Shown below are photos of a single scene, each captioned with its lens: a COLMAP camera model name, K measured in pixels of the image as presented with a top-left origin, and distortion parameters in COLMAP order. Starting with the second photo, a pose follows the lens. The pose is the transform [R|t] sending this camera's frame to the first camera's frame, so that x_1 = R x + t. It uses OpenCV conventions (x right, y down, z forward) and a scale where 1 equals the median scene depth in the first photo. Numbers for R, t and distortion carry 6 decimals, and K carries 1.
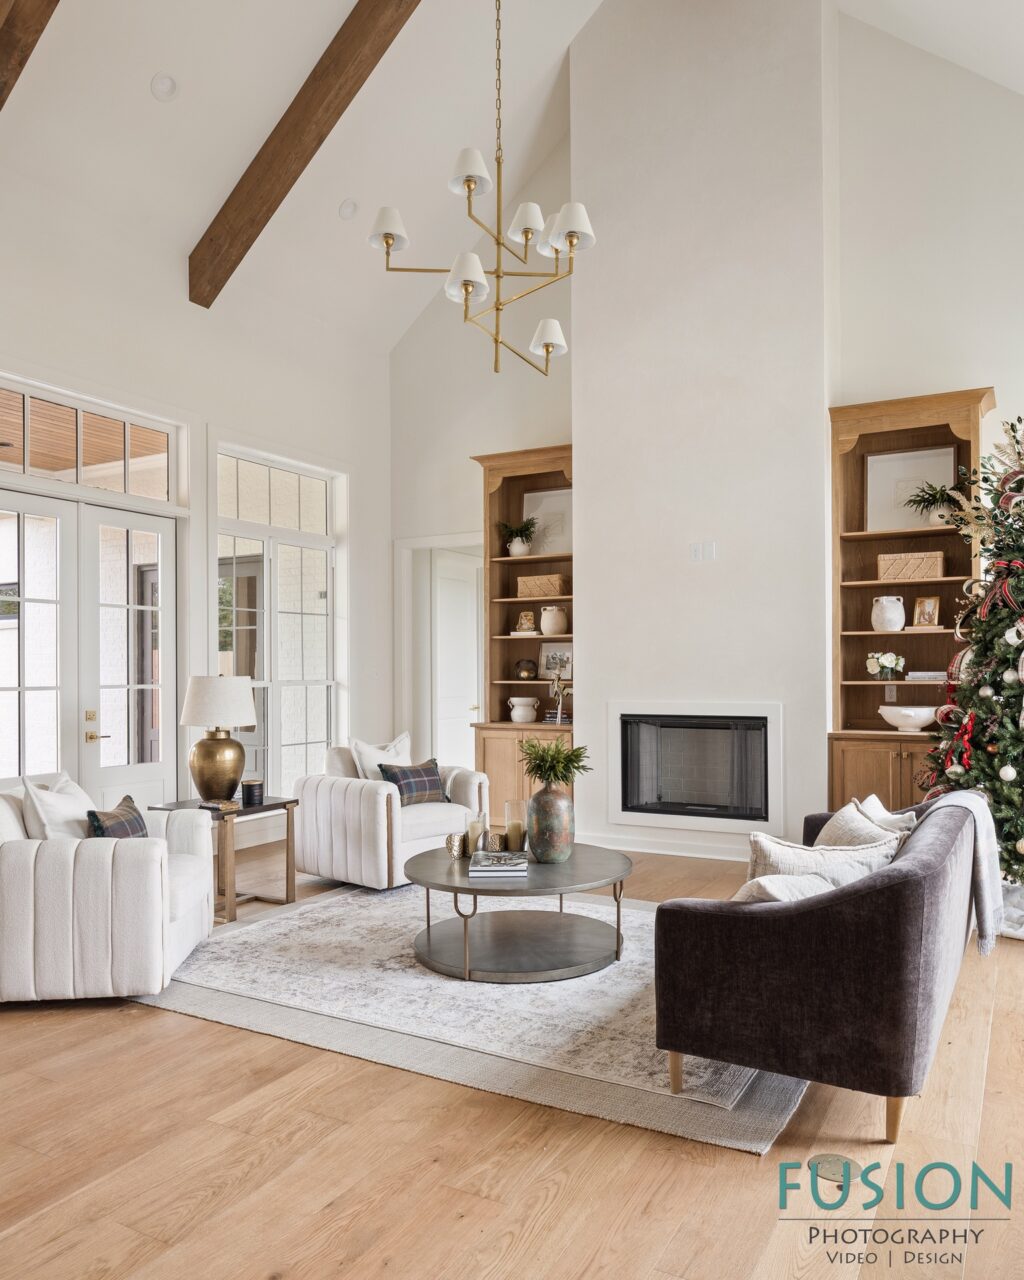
lens RADIAL K [[1014.5, 0, 512.3], [0, 1014.5, 680.1], [0, 0, 1]] dist [-0.011459, -0.001095]
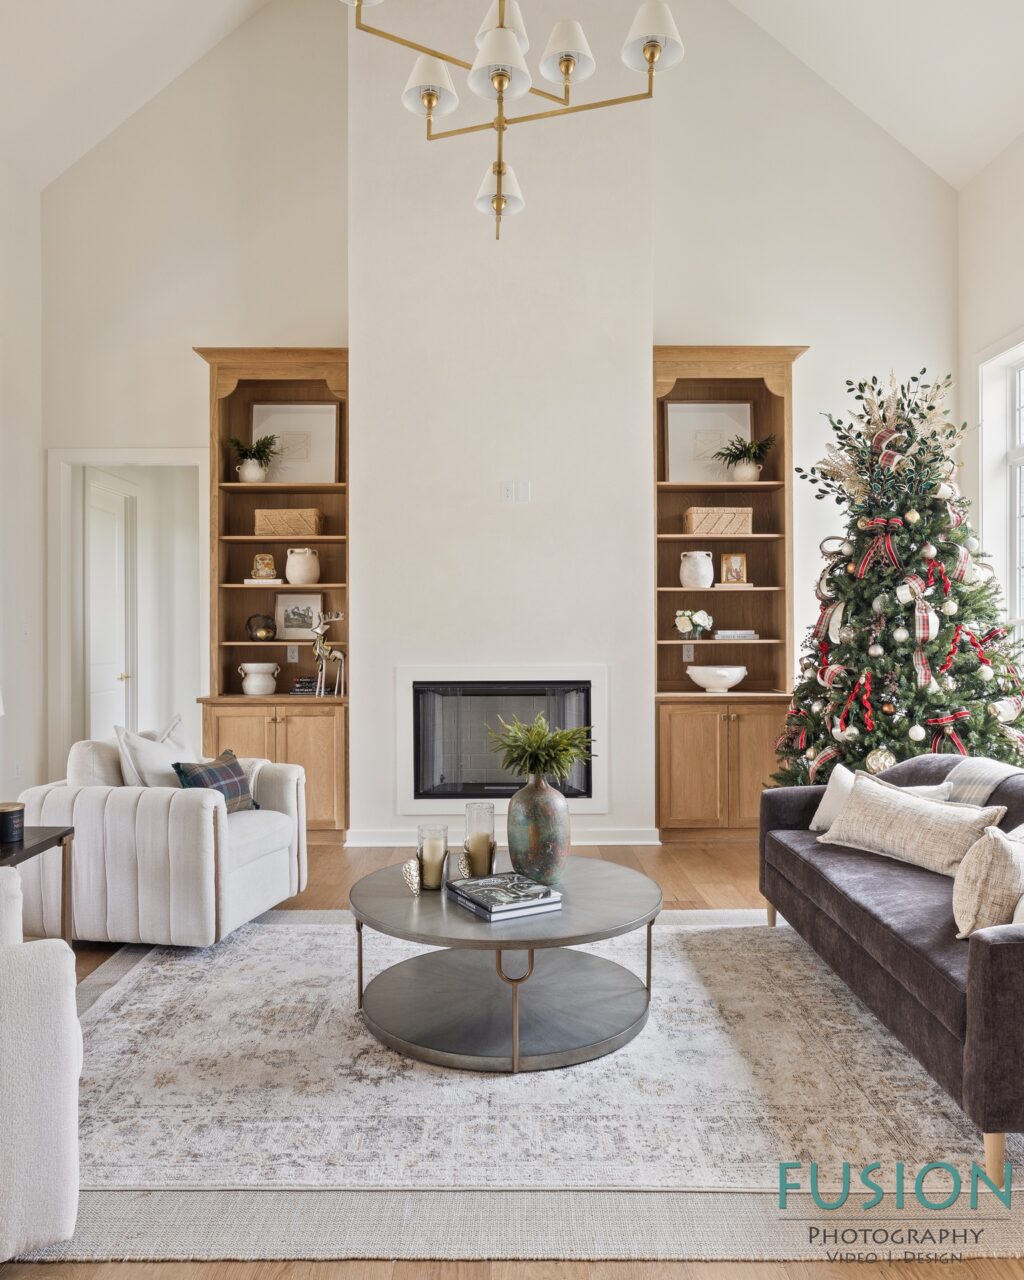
lens RADIAL K [[1018.7, 0, 528.4], [0, 1018.7, 629.0], [0, 0, 1]] dist [-0.007654, 0.007015]
pose [[0.856218, 0.001767, 0.516611, -0.266541], [0.003863, 0.999944, -0.009823, -0.000708], [-0.516600, 0.010406, 0.856164, 0.265259]]
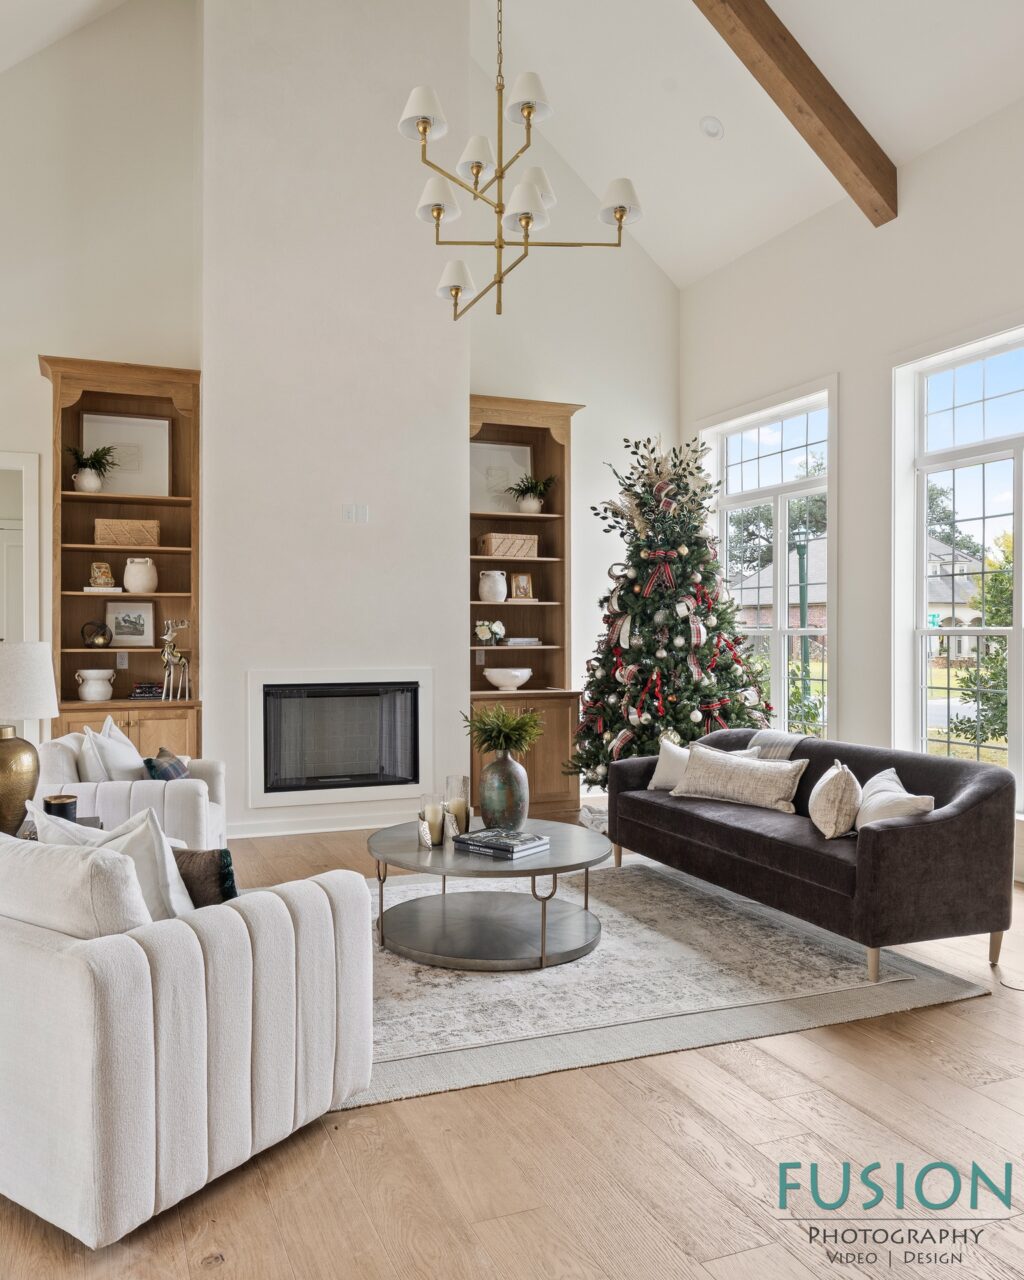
lens RADIAL K [[1044.1, 0, 512.0], [0, 1044.1, 640.0], [0, 0, 1]] dist [-0.003486, 0.002033]
pose [[0.593446, 0.000777, 0.804873, -0.558058], [0.005758, 0.999970, -0.005211, 0.000131], [-0.804853, 0.007727, 0.593424, 0.303581]]
